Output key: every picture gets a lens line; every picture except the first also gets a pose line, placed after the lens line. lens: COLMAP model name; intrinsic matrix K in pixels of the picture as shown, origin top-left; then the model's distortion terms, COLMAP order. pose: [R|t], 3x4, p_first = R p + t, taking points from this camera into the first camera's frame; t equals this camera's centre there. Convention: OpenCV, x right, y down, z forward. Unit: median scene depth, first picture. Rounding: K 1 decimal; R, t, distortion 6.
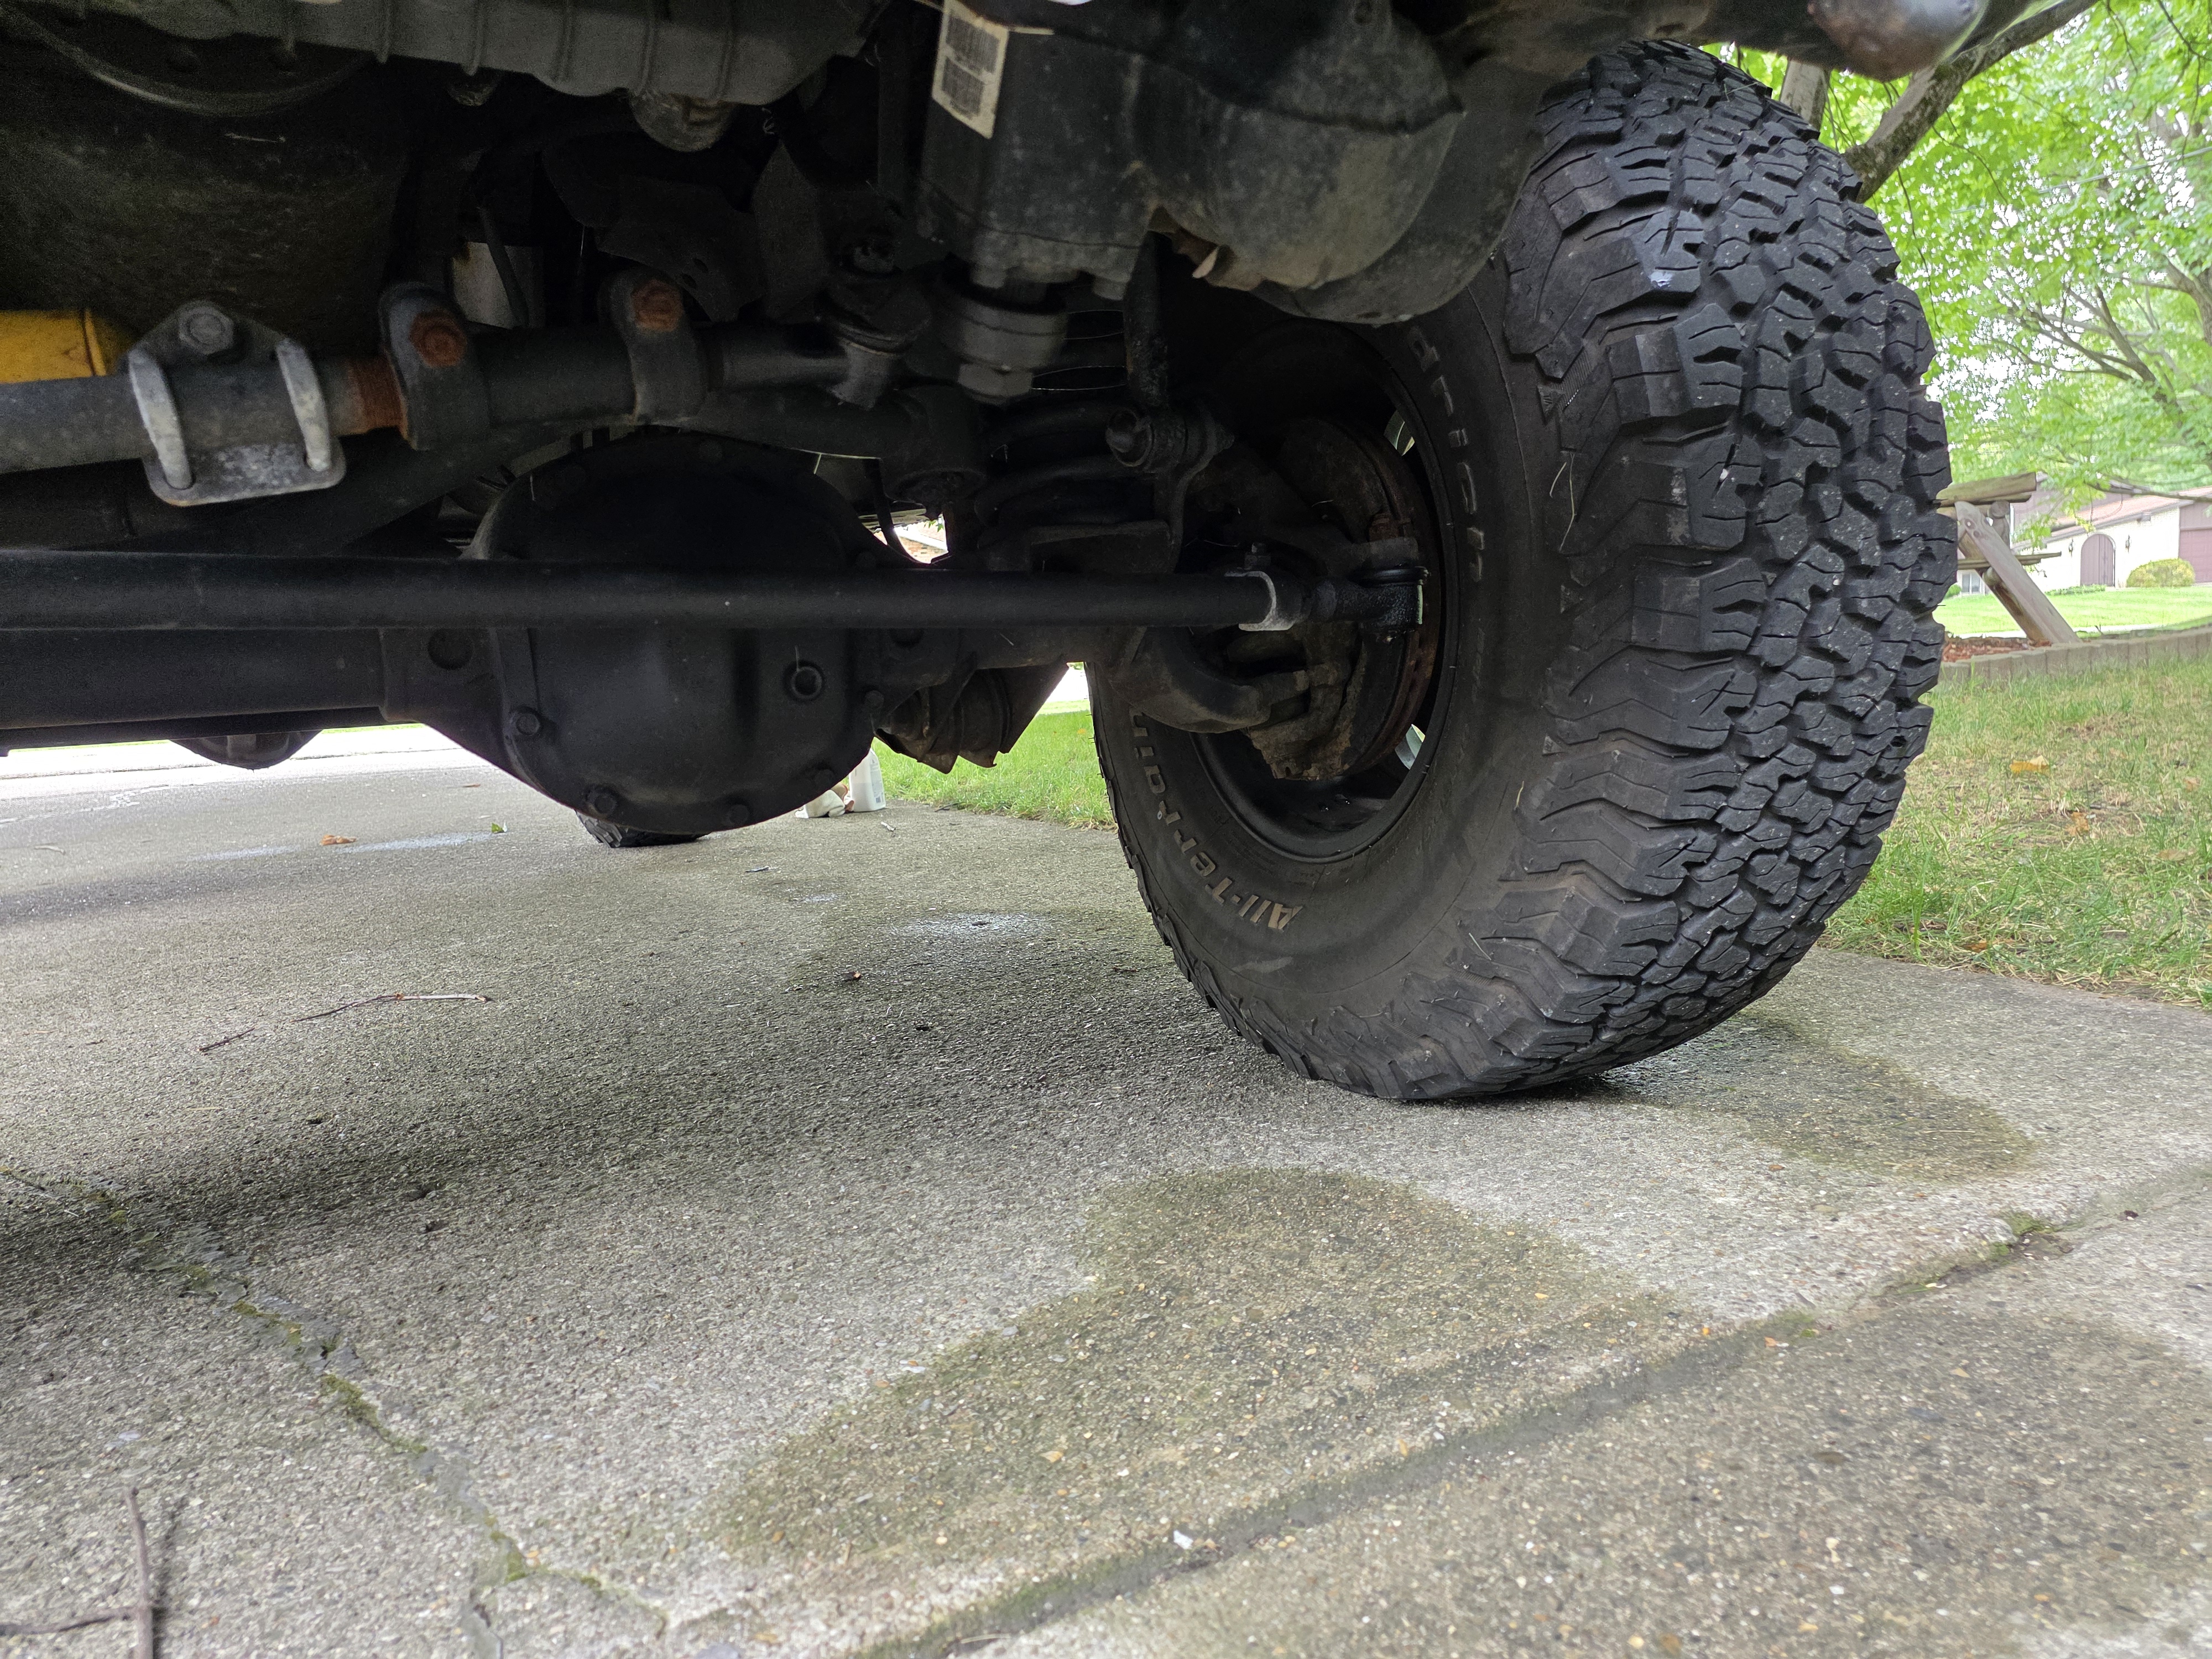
lens RADIAL K [[1439.4, 0, 1117.2], [0, 1439.4, 832.6], [0, 0, 1]] dist [-0.000977, -0.010341]
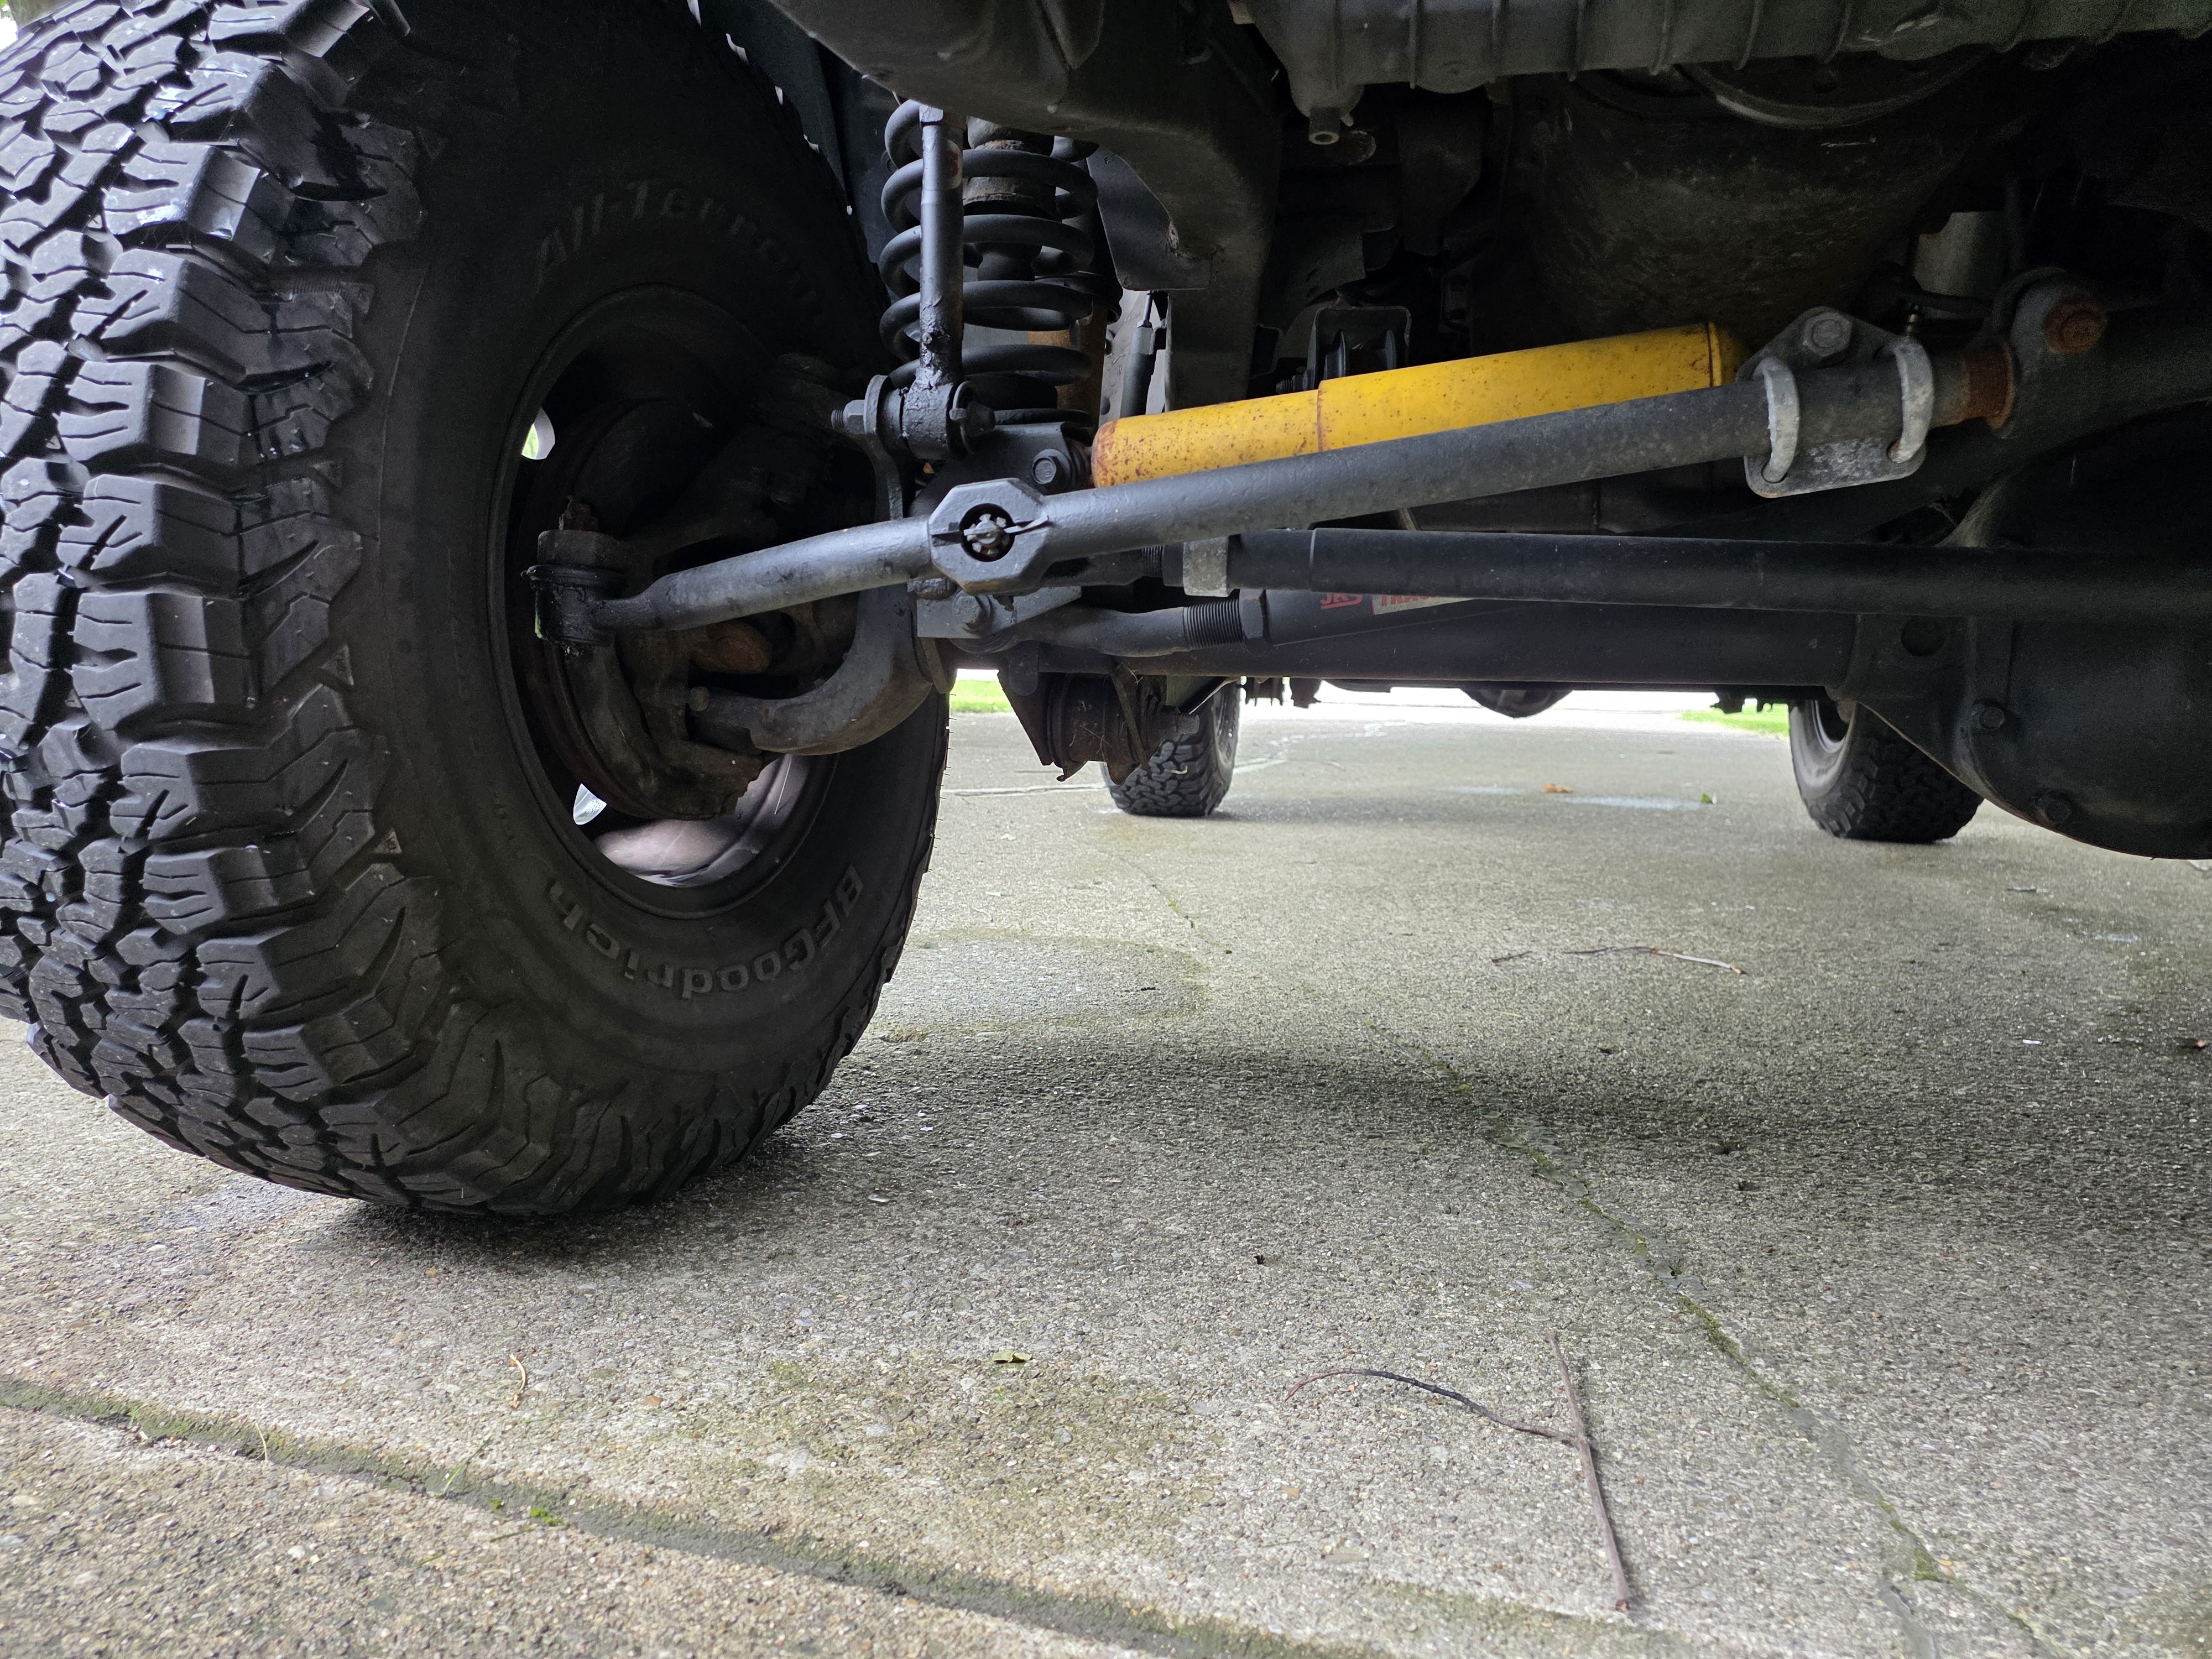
lens RADIAL K [[1439.4, 0, 1109.9], [0, 1439.4, 830.8], [0, 0, 1]] dist [-0.000977, -0.010341]
pose [[0.691354, 0.153658, -0.705988, -0.128578], [-0.140687, 0.987051, 0.077060, 0.007353], [0.708686, 0.046048, 0.704019, -0.085865]]
